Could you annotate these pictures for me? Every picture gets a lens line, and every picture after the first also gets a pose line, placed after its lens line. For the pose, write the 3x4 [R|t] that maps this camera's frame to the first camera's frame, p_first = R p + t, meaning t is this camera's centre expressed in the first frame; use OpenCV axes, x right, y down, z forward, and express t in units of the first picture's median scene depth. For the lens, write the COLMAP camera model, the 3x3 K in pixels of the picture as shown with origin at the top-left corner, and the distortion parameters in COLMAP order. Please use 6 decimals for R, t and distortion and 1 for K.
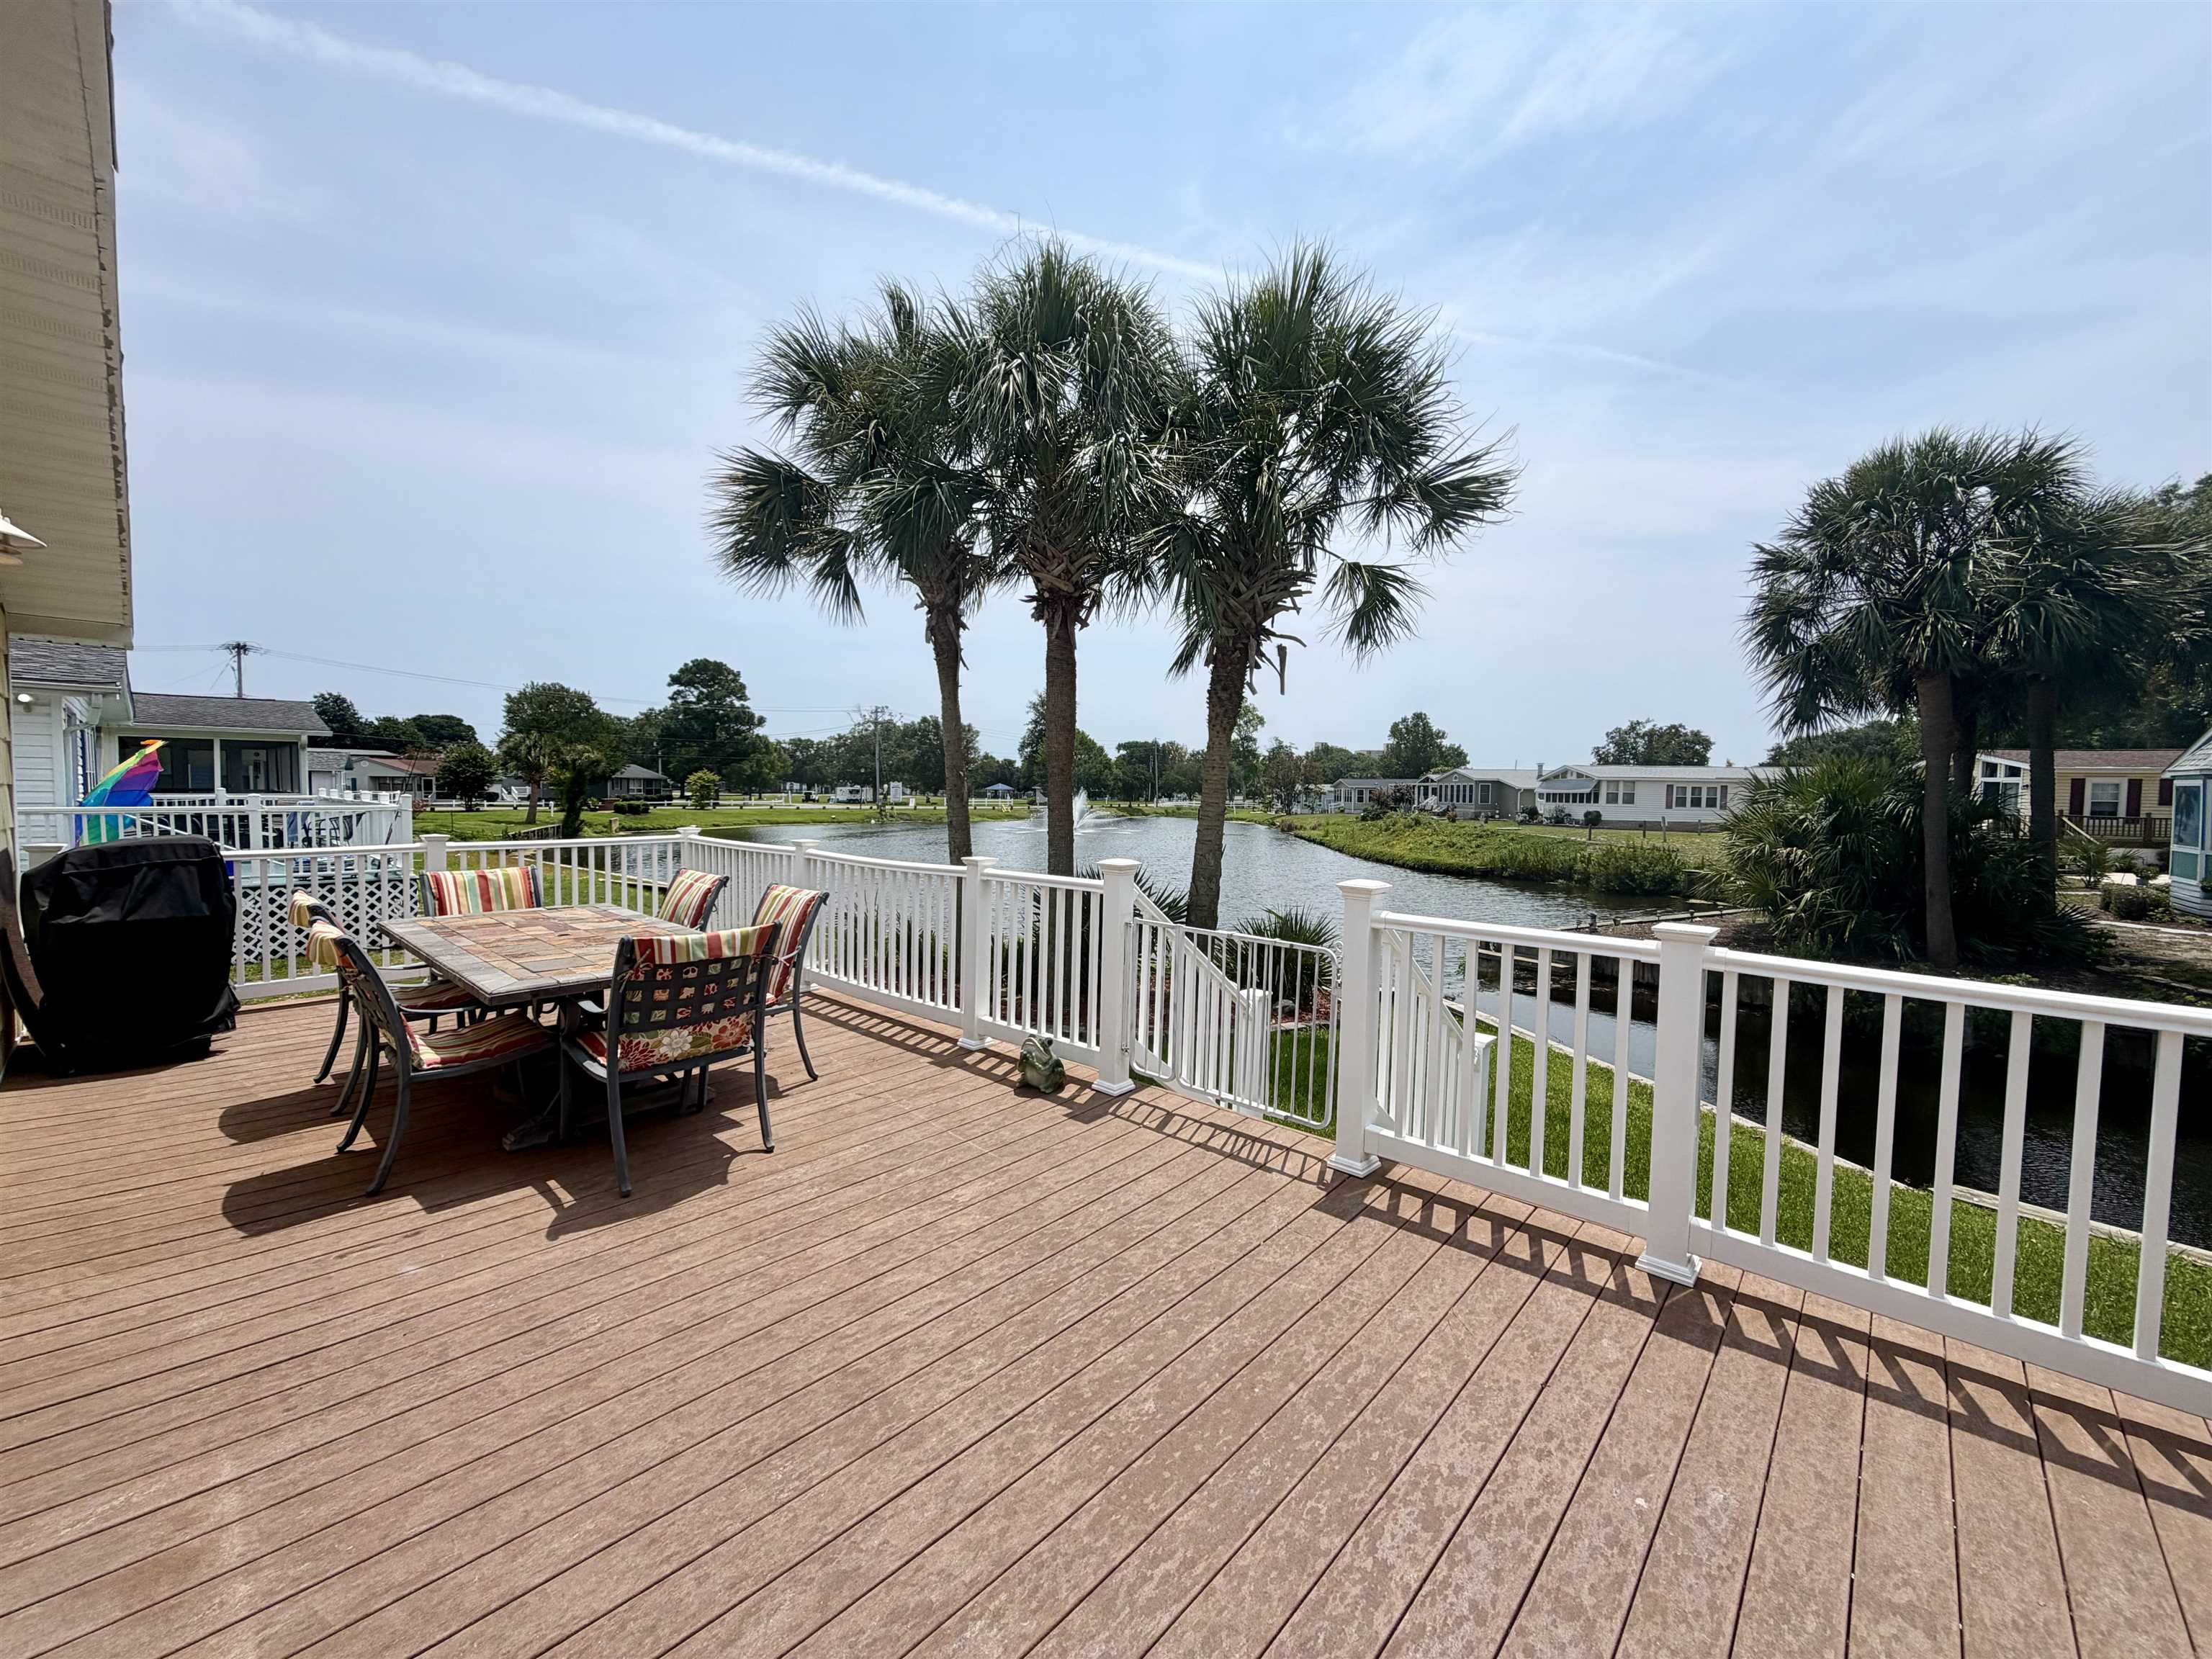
lens RADIAL K [[880.4, 0, 1102.0], [0, 880.4, 835.9], [0, 0, 1]] dist [0.000573, 0.000083]
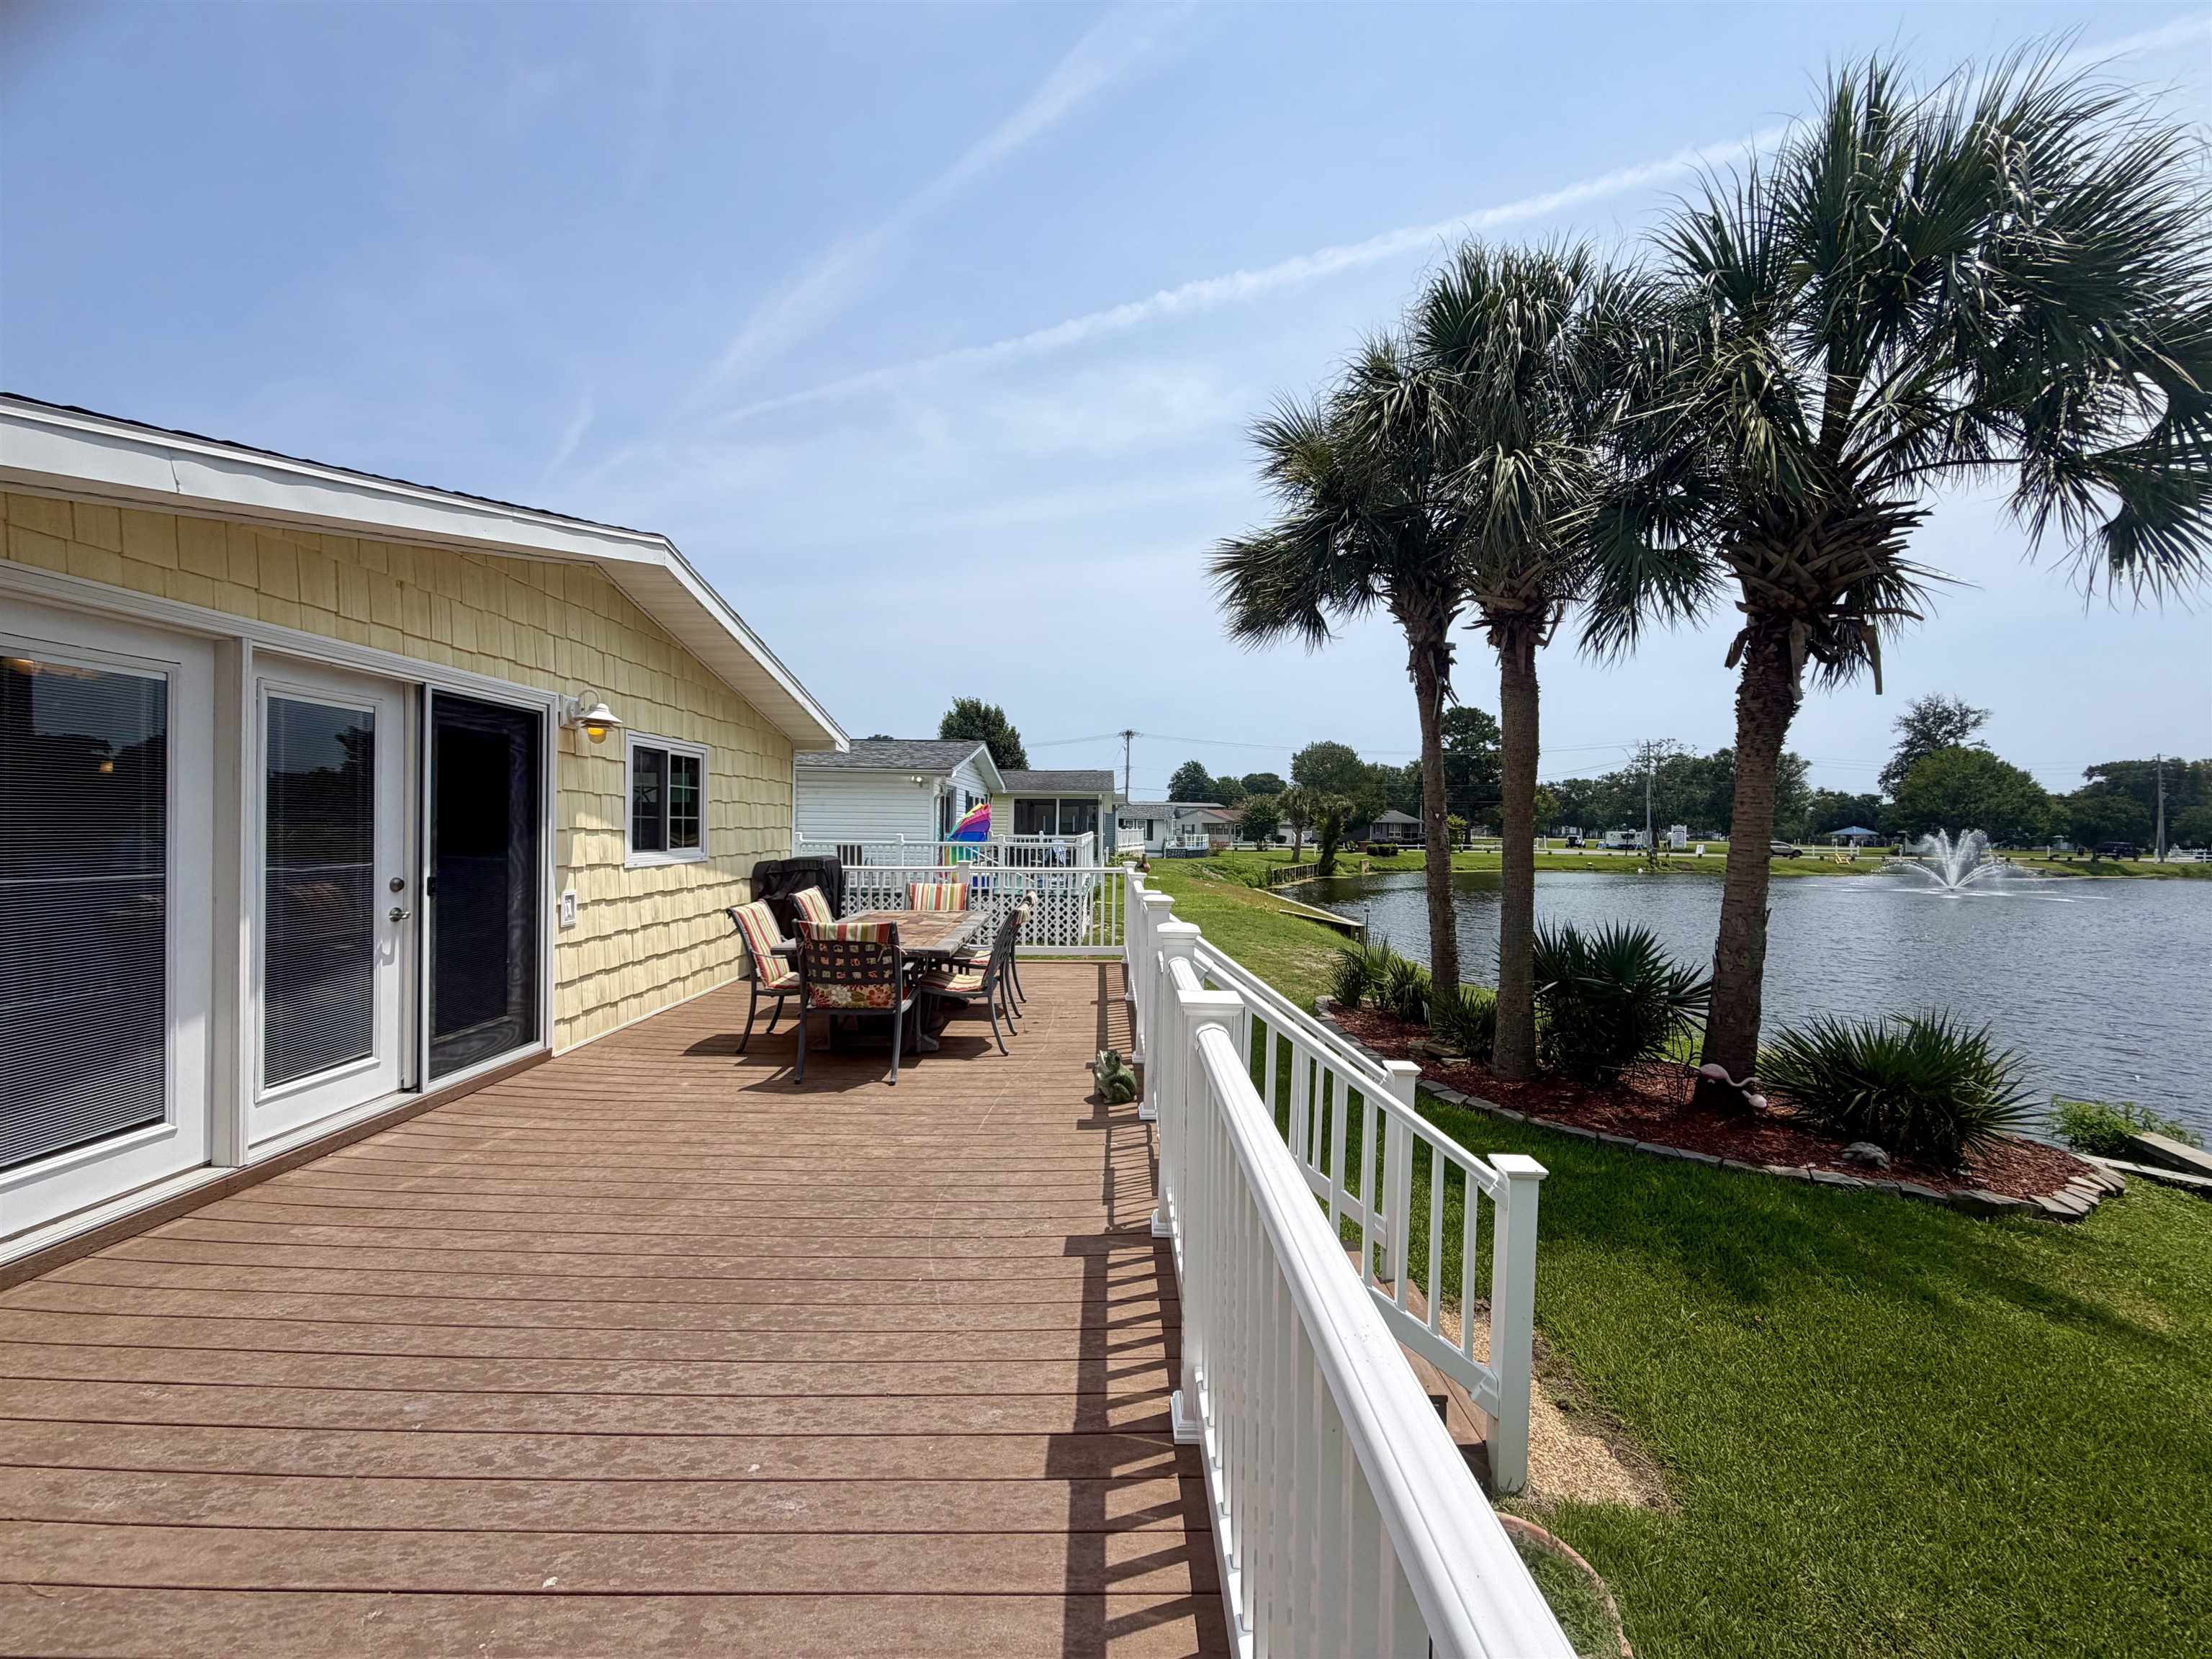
lens RADIAL K [[880.4, 0, 1102.0], [0, 880.4, 835.9], [0, 0, 1]] dist [0.000573, 0.000083]
pose [[0.670699, 0.004412, -0.741717, 0.316746], [-0.041633, 0.998630, -0.031707, -0.003536], [0.740561, 0.052145, 0.669963, 0.099352]]
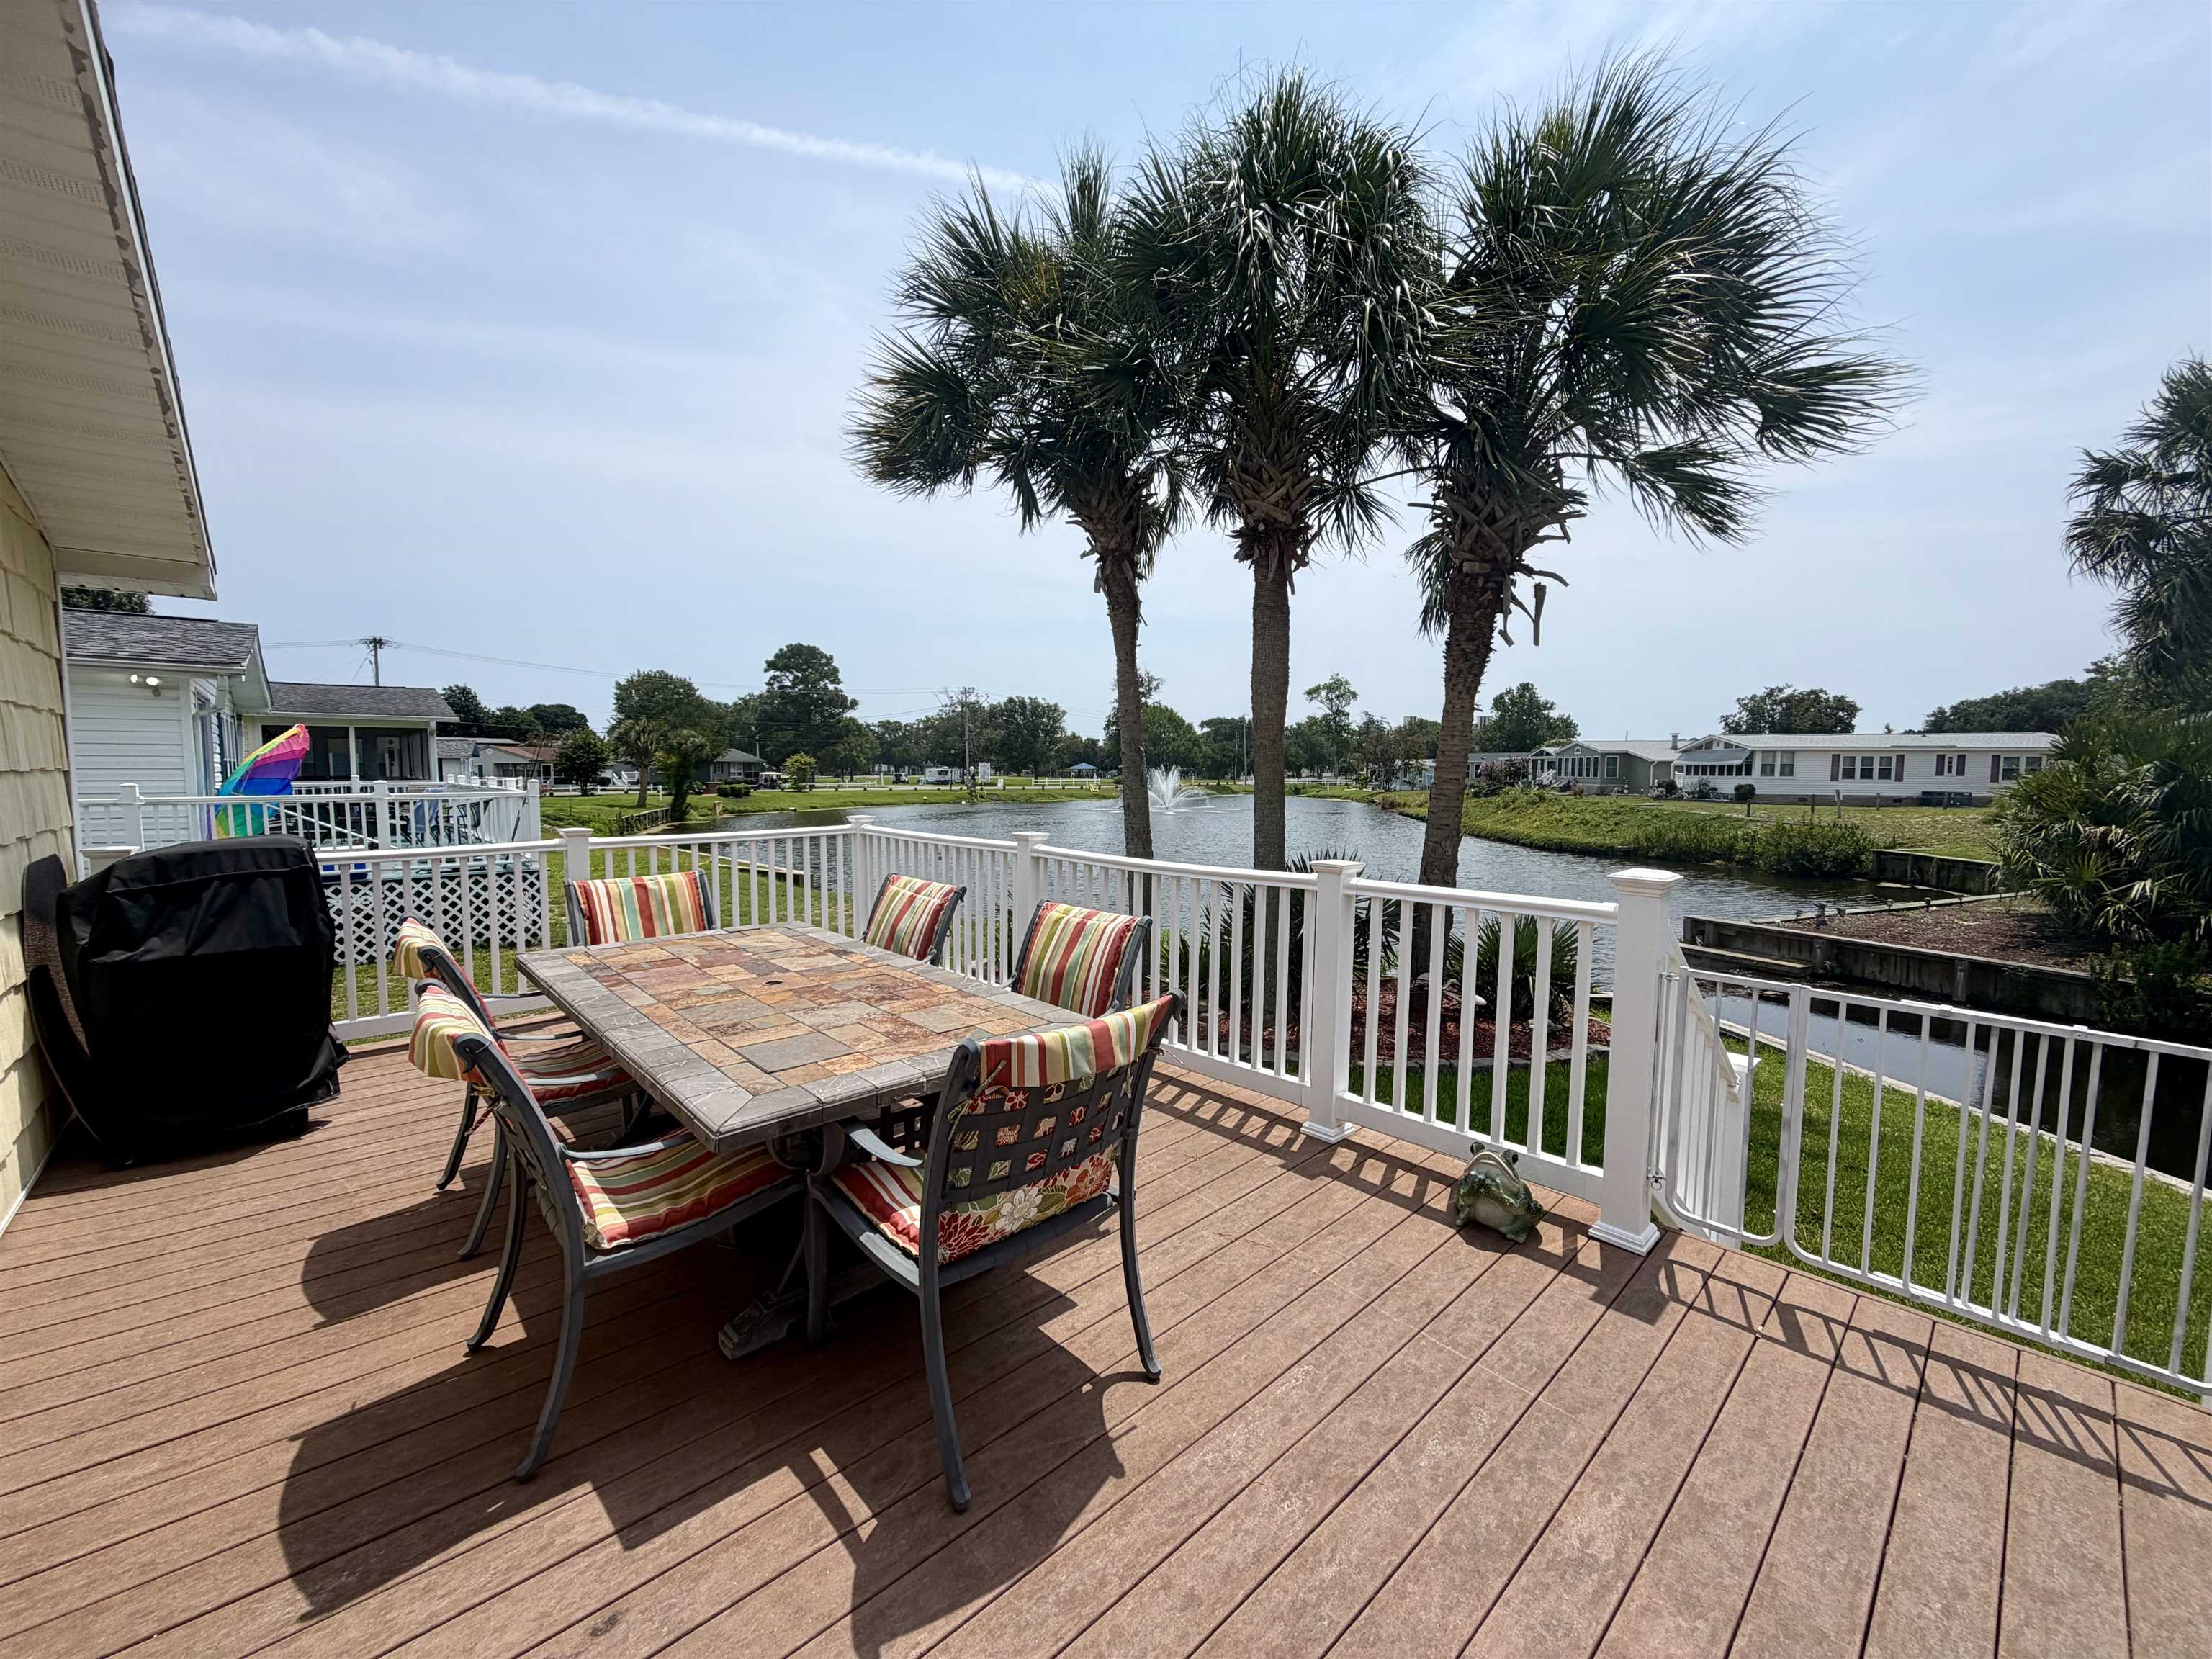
lens RADIAL K [[880.4, 0, 1102.0], [0, 880.4, 835.9], [0, 0, 1]] dist [0.000573, 0.000083]
pose [[0.995885, -0.004969, -0.090492, -0.126007], [0.007137, 0.999695, 0.023642, -0.006172], [0.090347, -0.024190, 0.995617, 0.148669]]
